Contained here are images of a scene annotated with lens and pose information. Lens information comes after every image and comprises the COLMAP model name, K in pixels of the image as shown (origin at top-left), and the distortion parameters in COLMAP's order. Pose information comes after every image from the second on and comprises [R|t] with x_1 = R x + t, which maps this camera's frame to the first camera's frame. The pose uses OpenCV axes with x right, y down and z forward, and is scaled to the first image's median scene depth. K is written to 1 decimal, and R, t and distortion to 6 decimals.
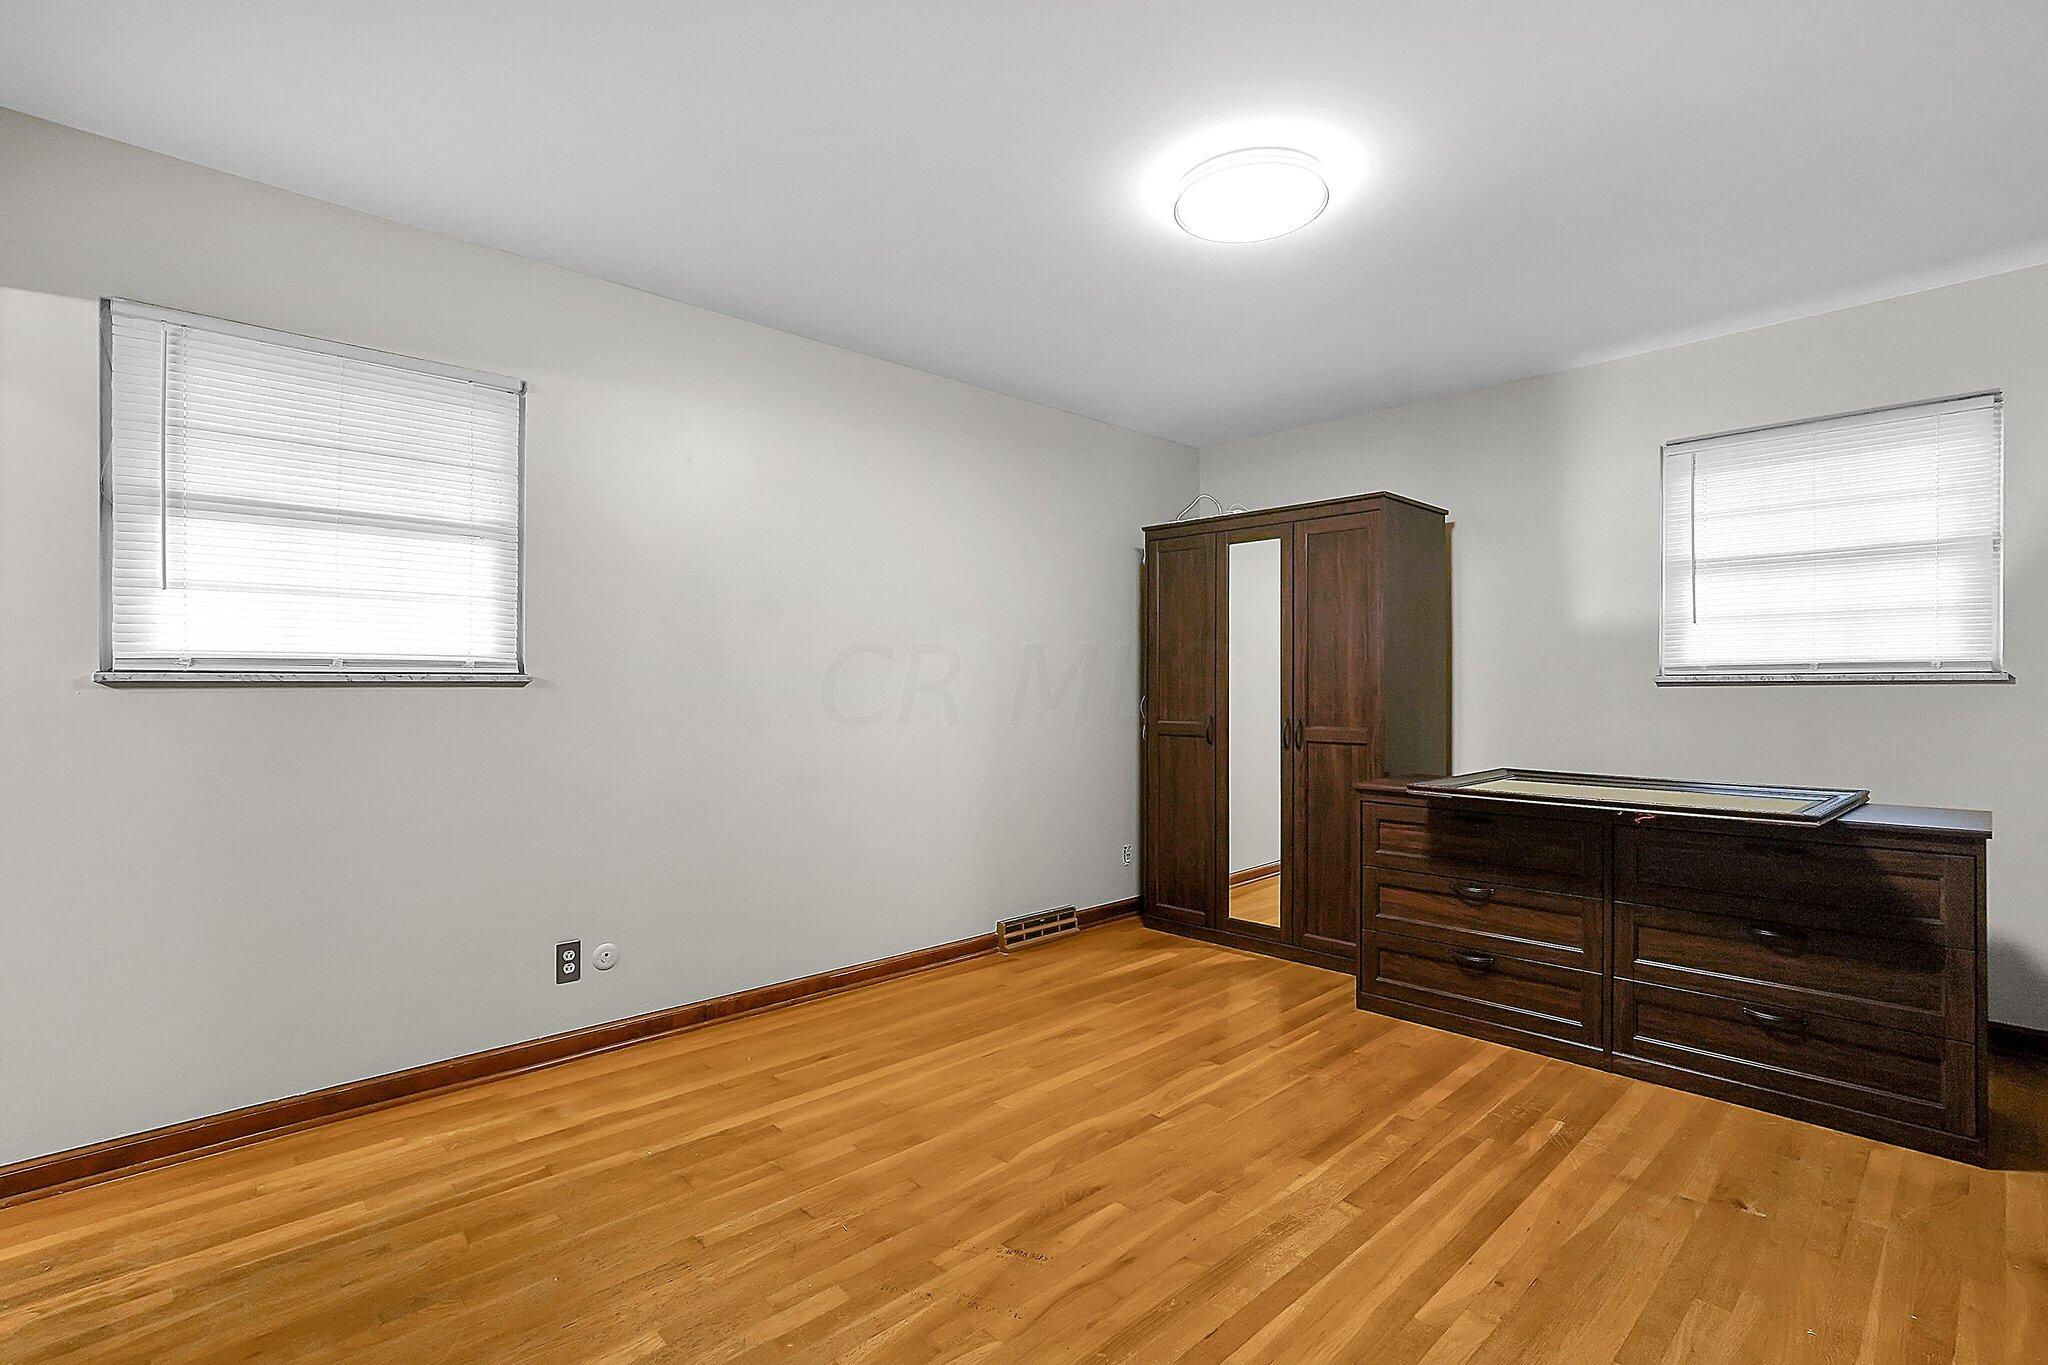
lens RADIAL K [[954.9, 0, 1024.0], [0, 954.9, 682.5], [0, 0, 1]] dist [-0.004579, -0.000418]
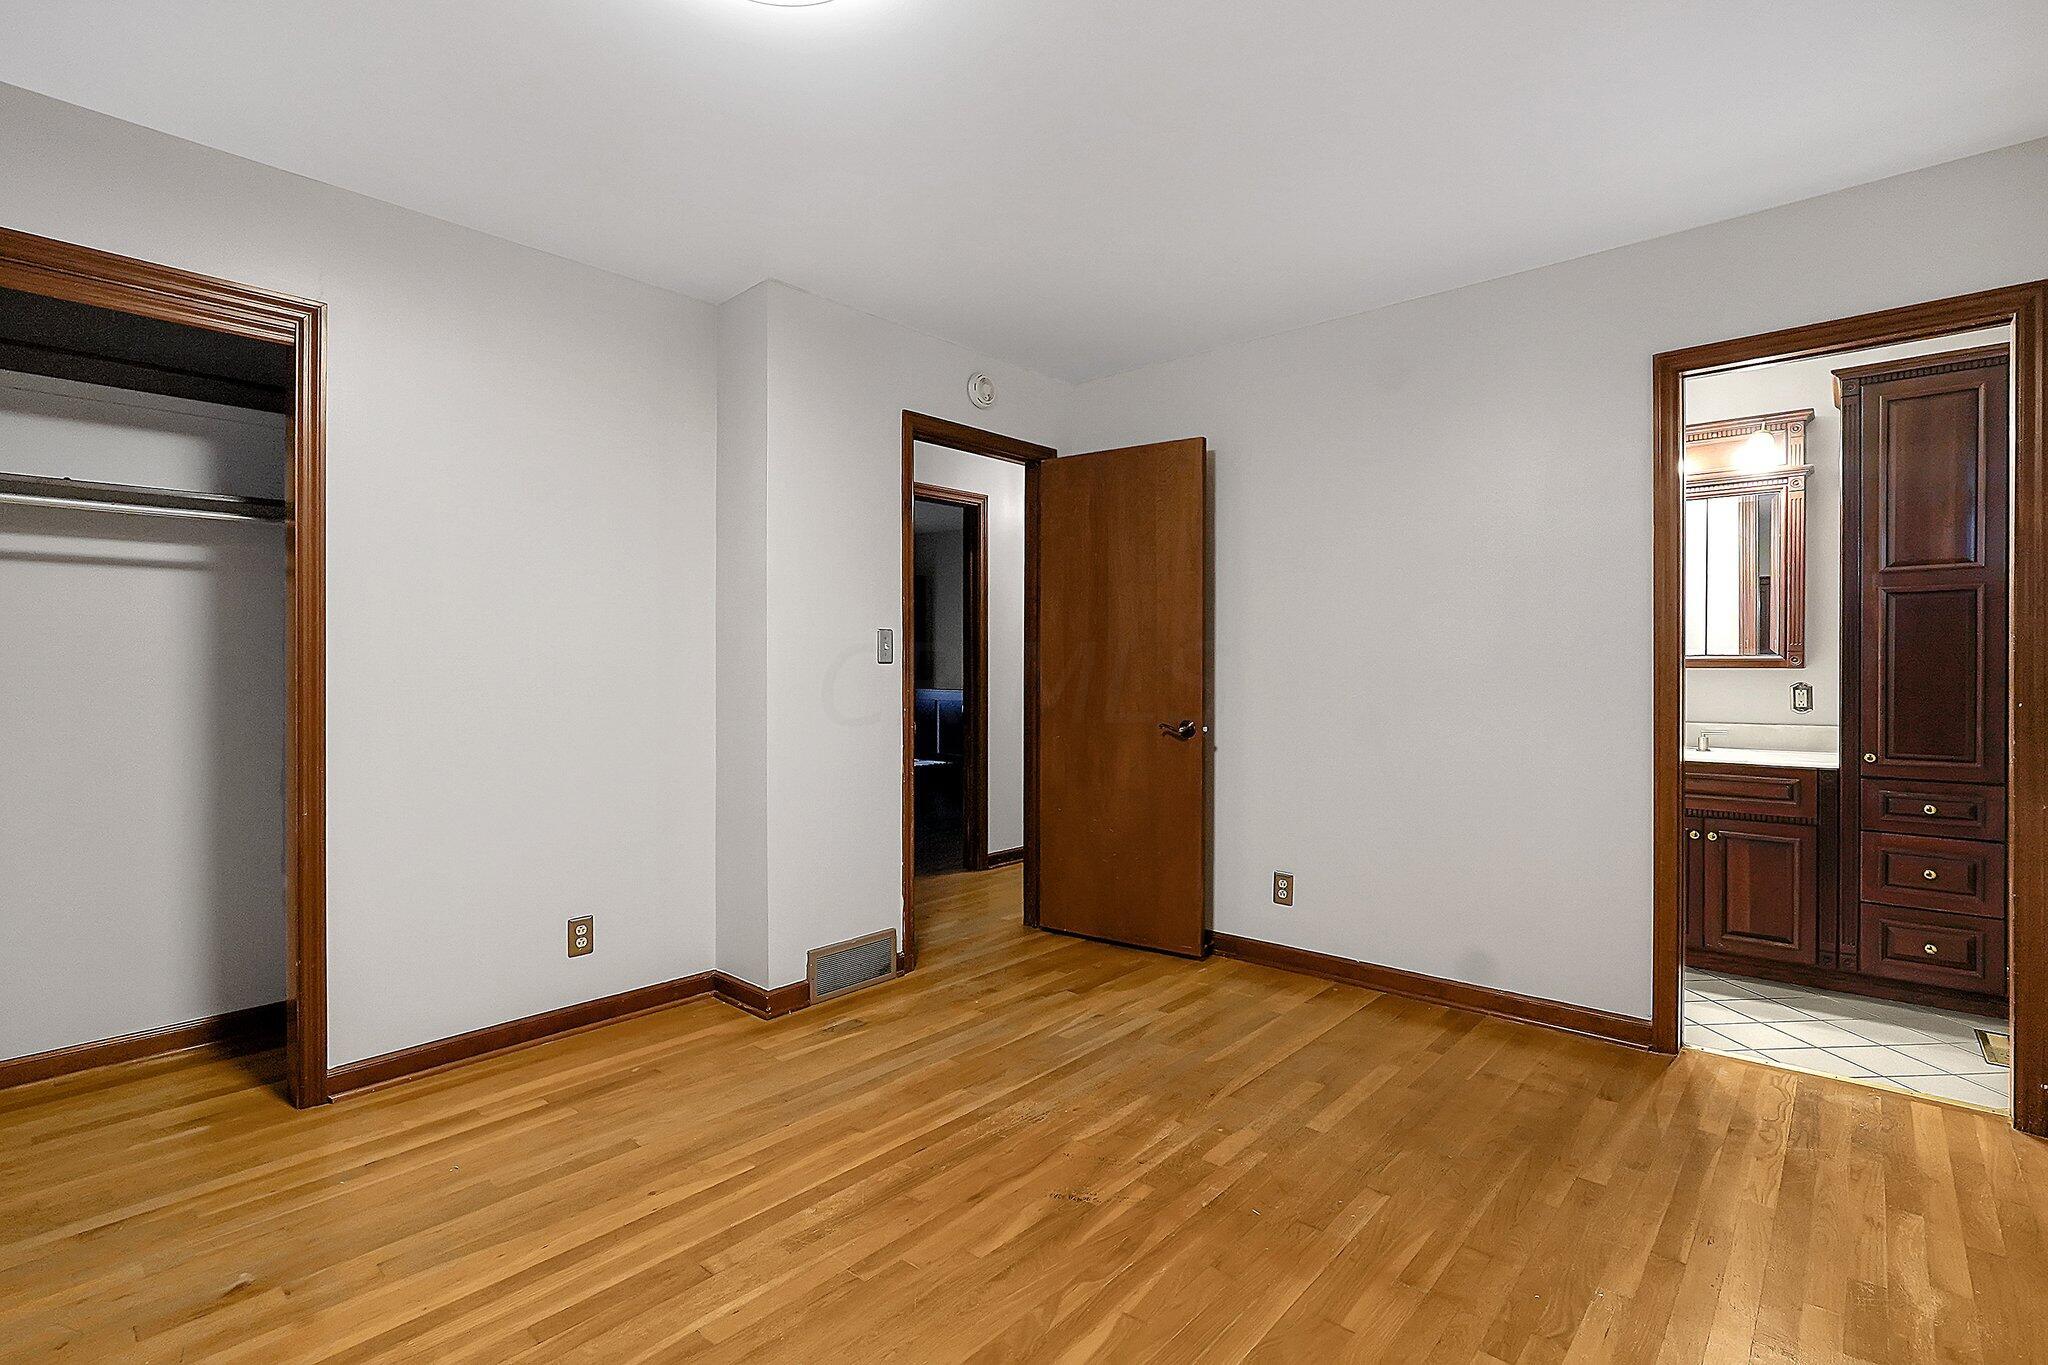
lens RADIAL K [[954.9, 0, 1024.0], [0, 954.9, 682.5], [0, 0, 1]] dist [-0.004579, -0.000418]
pose [[-0.996756, 0.003244, -0.080420, 0.132783], [0.002511, 0.999954, 0.009221, 0.008147], [0.080446, 0.008989, -0.996718, 1.972893]]
